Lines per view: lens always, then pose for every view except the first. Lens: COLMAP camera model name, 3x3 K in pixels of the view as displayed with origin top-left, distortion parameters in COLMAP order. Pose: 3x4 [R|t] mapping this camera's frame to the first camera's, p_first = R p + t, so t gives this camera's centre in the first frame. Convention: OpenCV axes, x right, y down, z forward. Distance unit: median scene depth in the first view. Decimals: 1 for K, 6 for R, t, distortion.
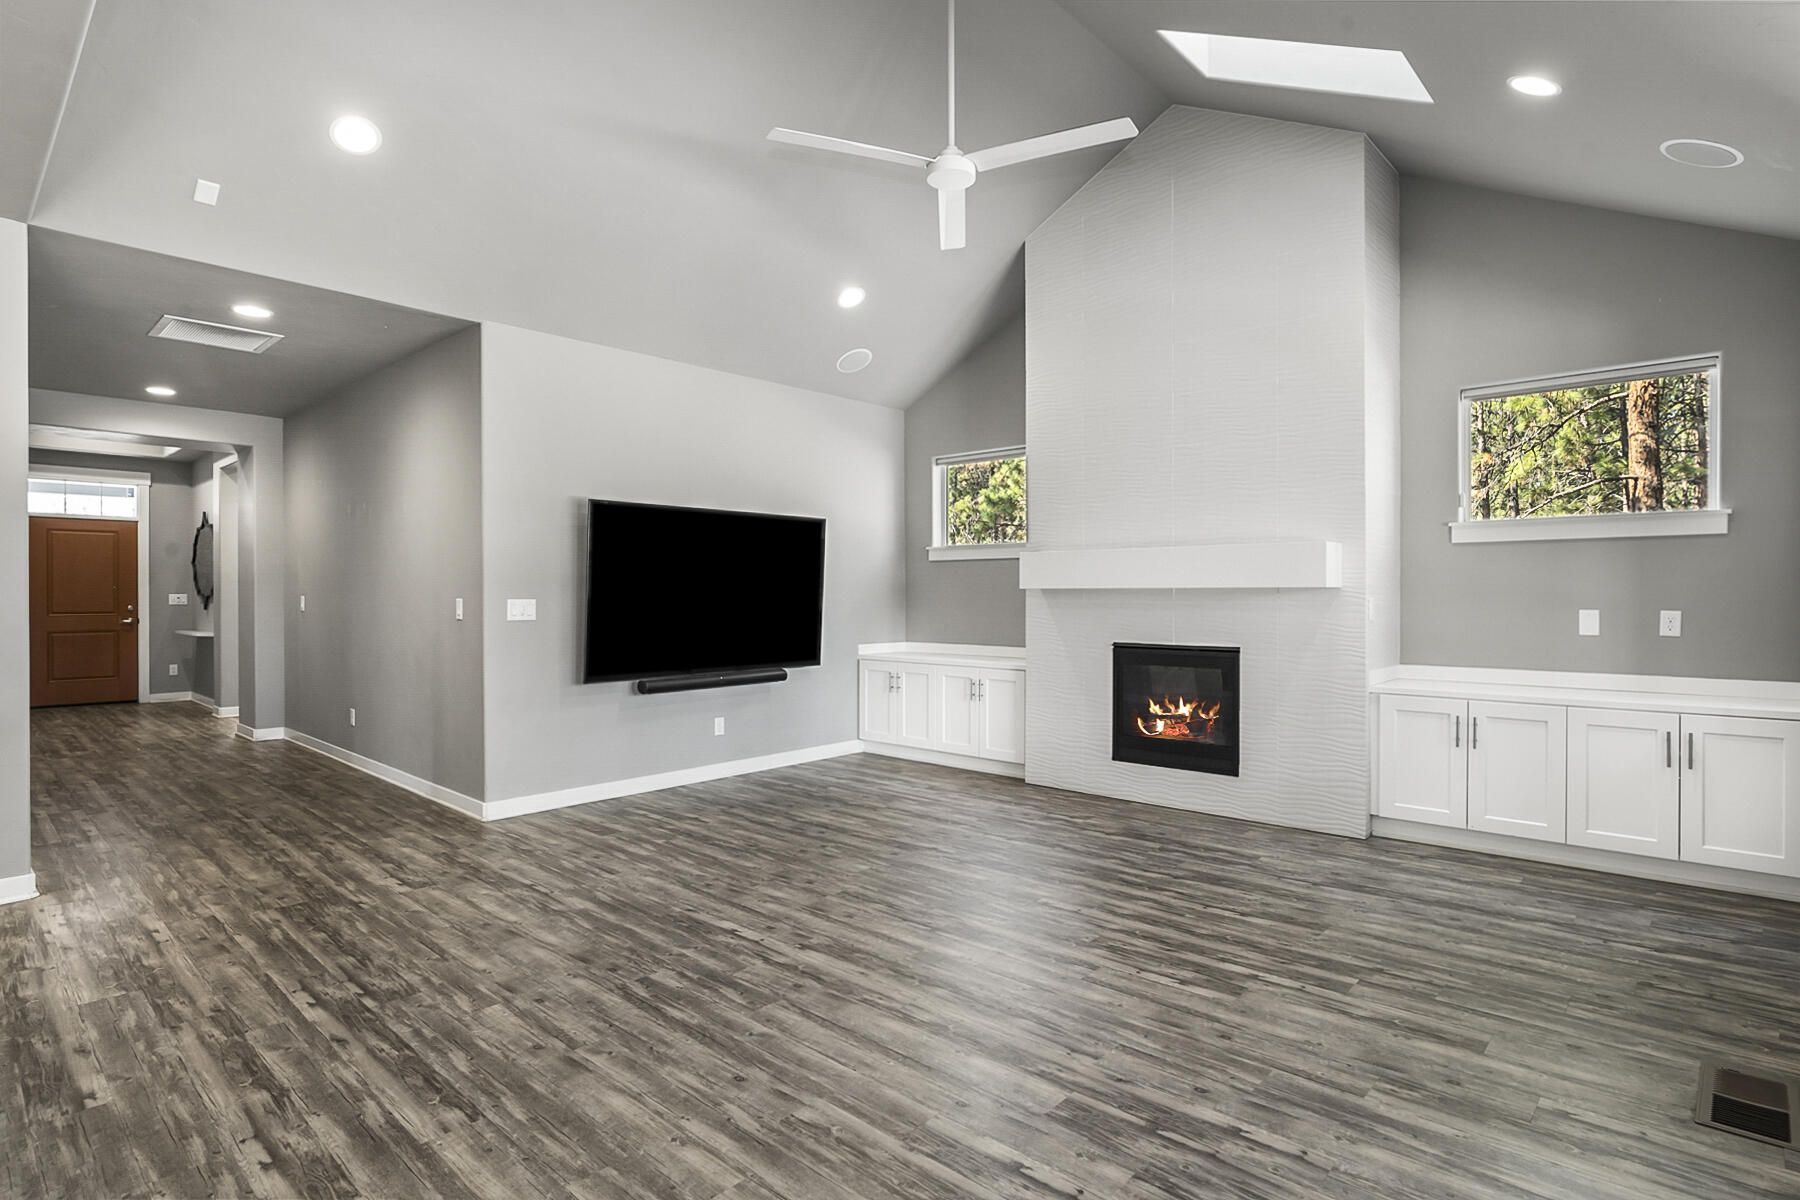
lens RADIAL K [[911.6, 0, 895.6], [0, 911.6, 596.8], [0, 0, 1]] dist [-0.020132, 0.009406]
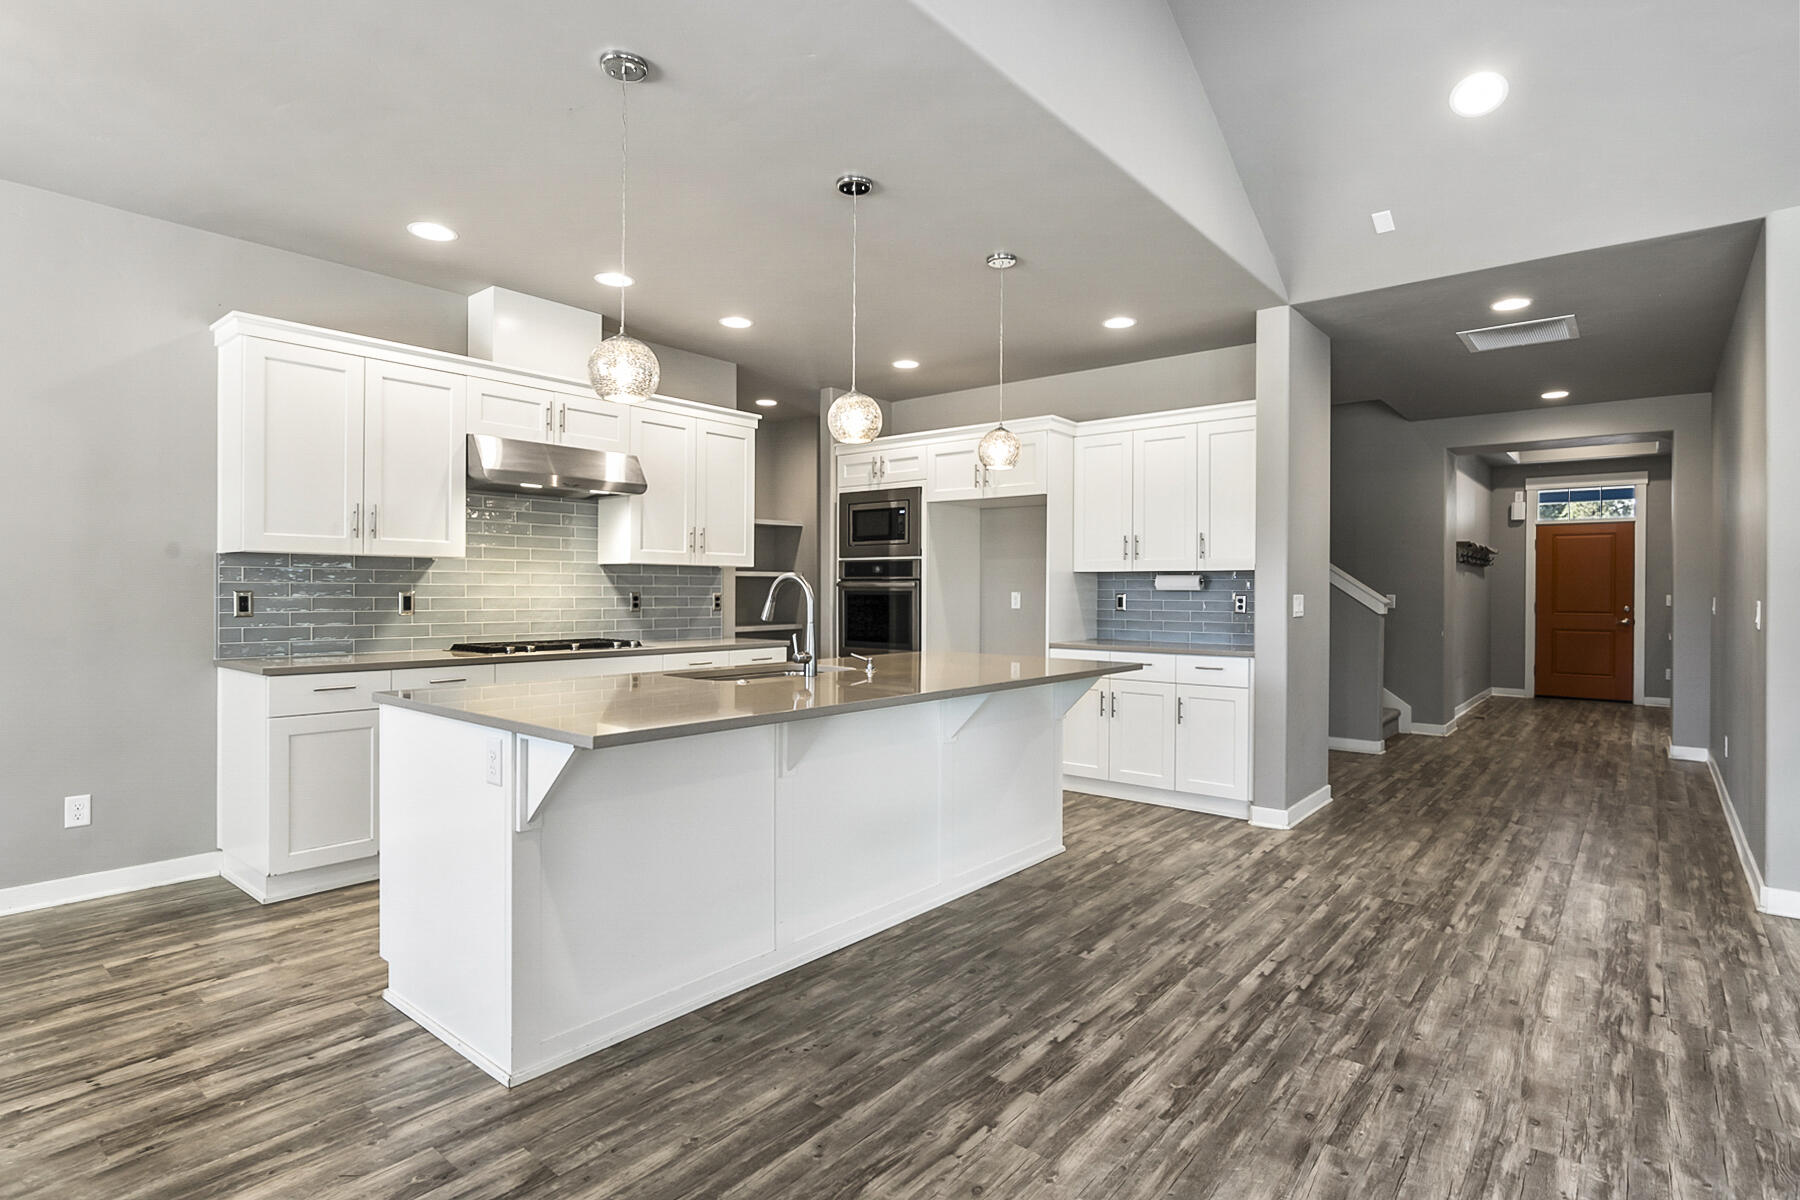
lens RADIAL K [[911.6, 0, 900.1], [0, 911.6, 595.4], [0, 0, 1]] dist [-0.020132, 0.009406]
pose [[0.052918, 0.004797, -0.998587, 0.272292], [-0.008135, 0.999957, 0.004372, -0.000464], [0.998566, 0.007892, 0.052955, 0.344072]]
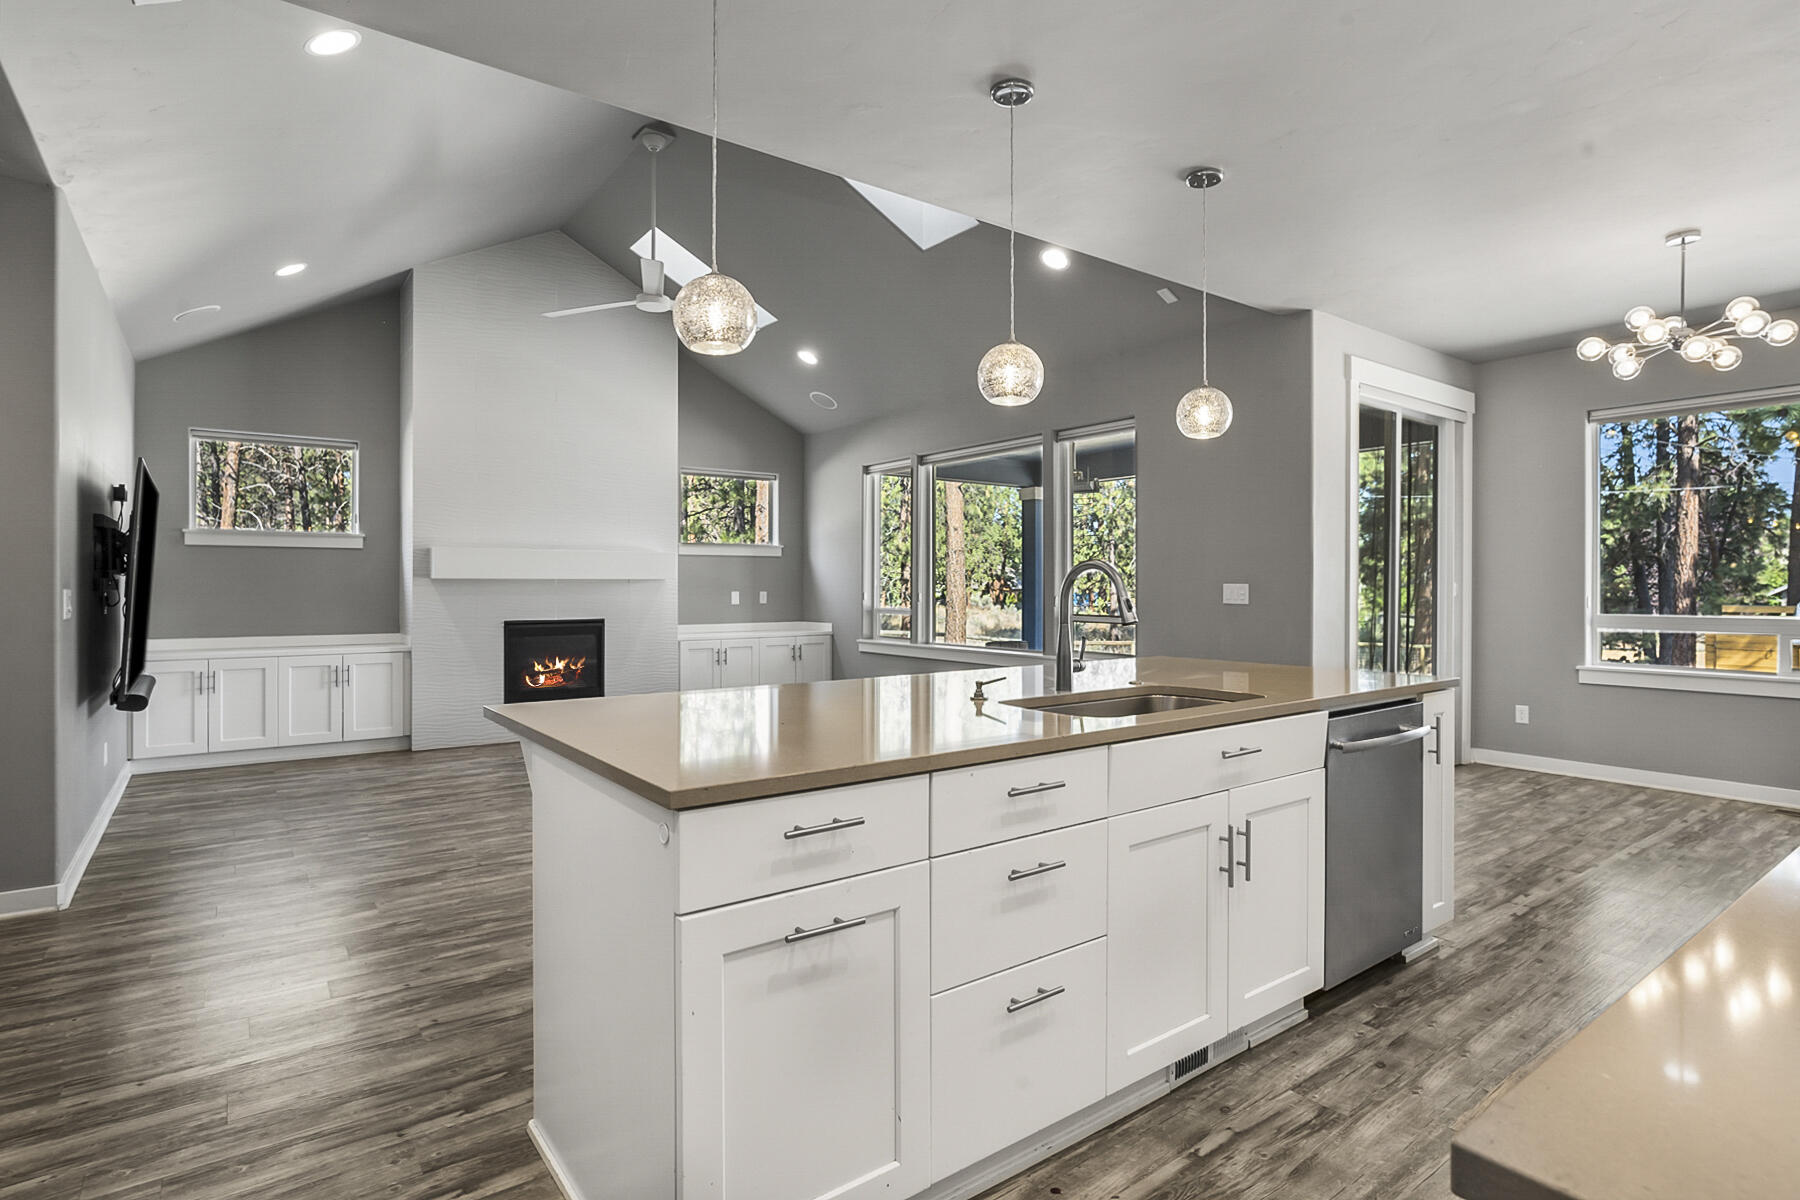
lens RADIAL K [[911.6, 0, 902.2], [0, 911.6, 588.6], [0, 0, 1]] dist [-0.020132, 0.009406]
pose [[0.180654, -0.003194, 0.983541, -1.244859], [0.001237, 0.999995, 0.003020, 0.001992], [-0.983546, 0.000671, 0.180657, 0.303138]]
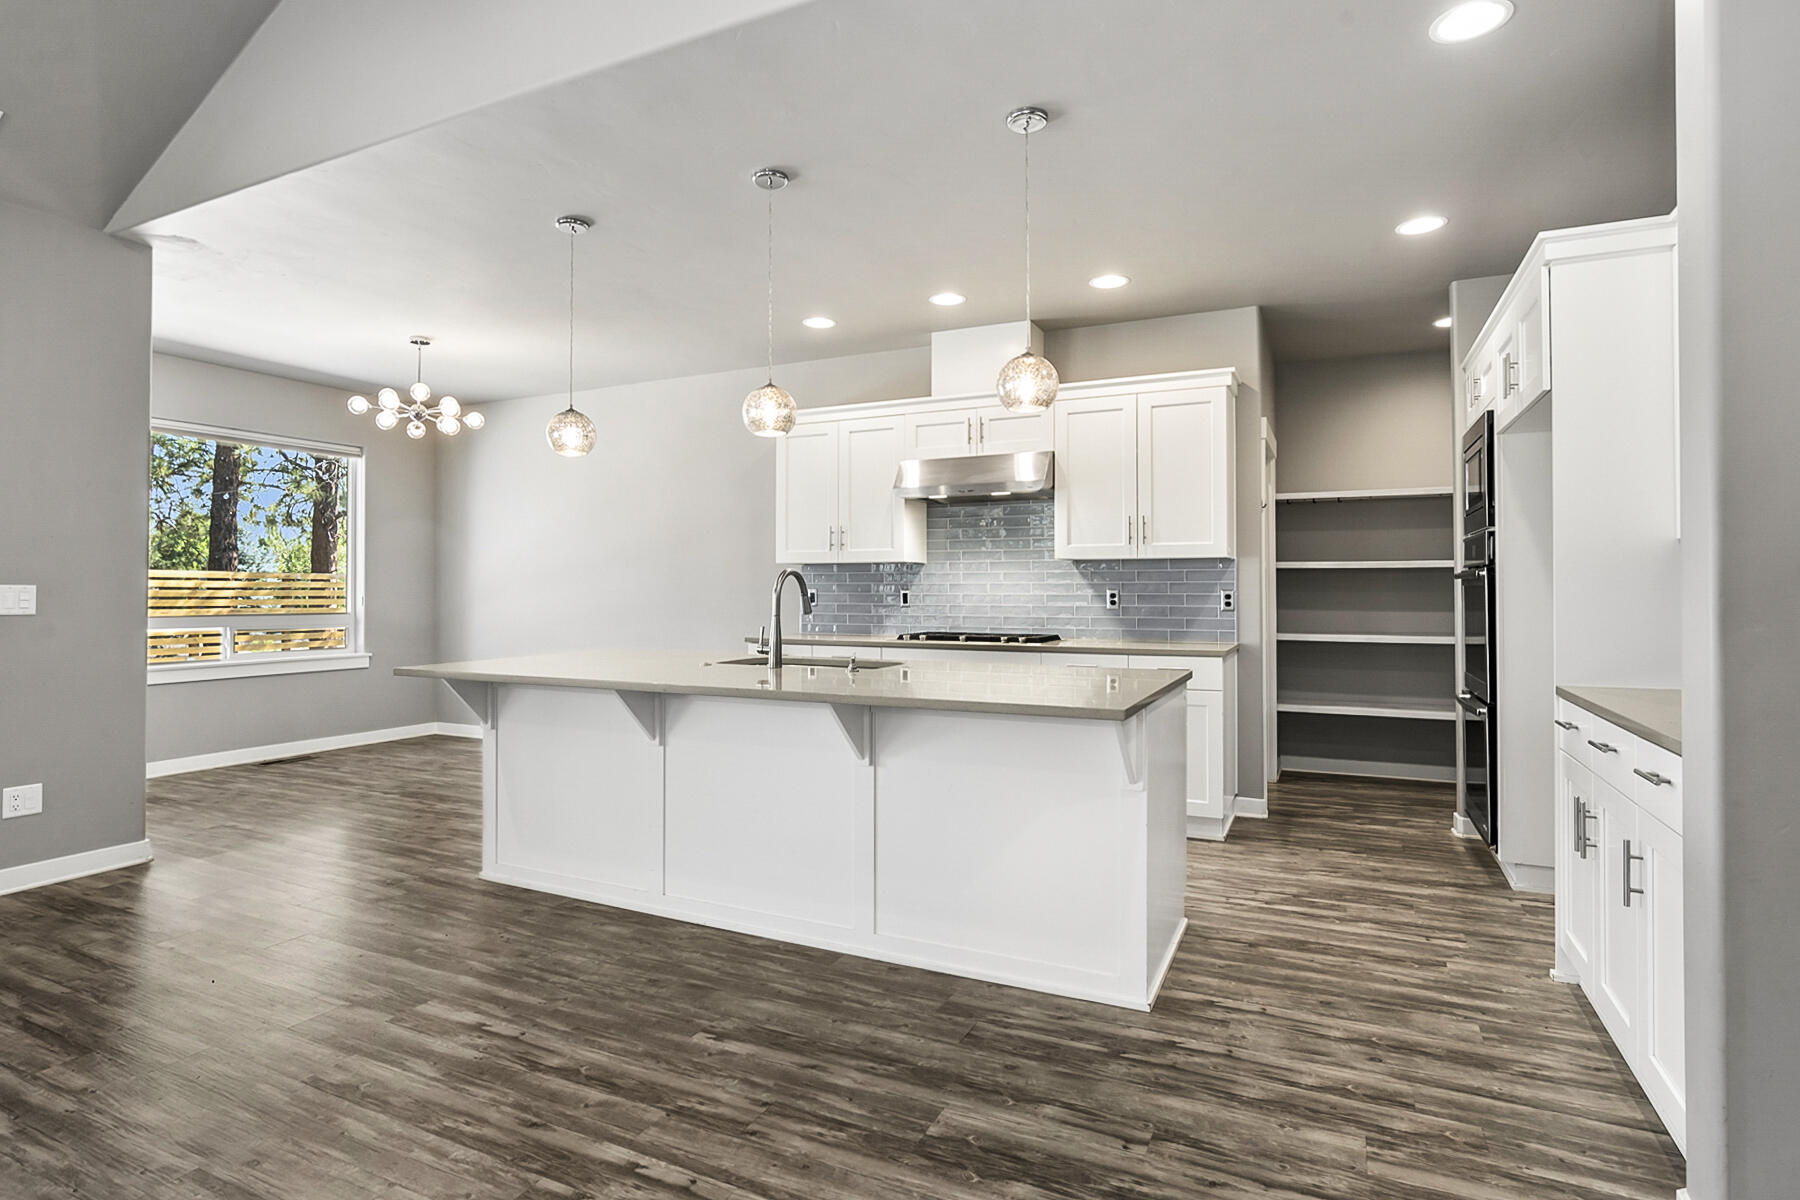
lens RADIAL K [[911.6, 0, 886.4], [0, 911.6, 586.7], [0, 0, 1]] dist [-0.020132, 0.009406]
pose [[-0.958297, -0.001237, -0.285773, -0.425698], [-0.000762, 0.999998, -0.001773, 0.002866], [0.285775, -0.001482, -0.958296, 1.164071]]
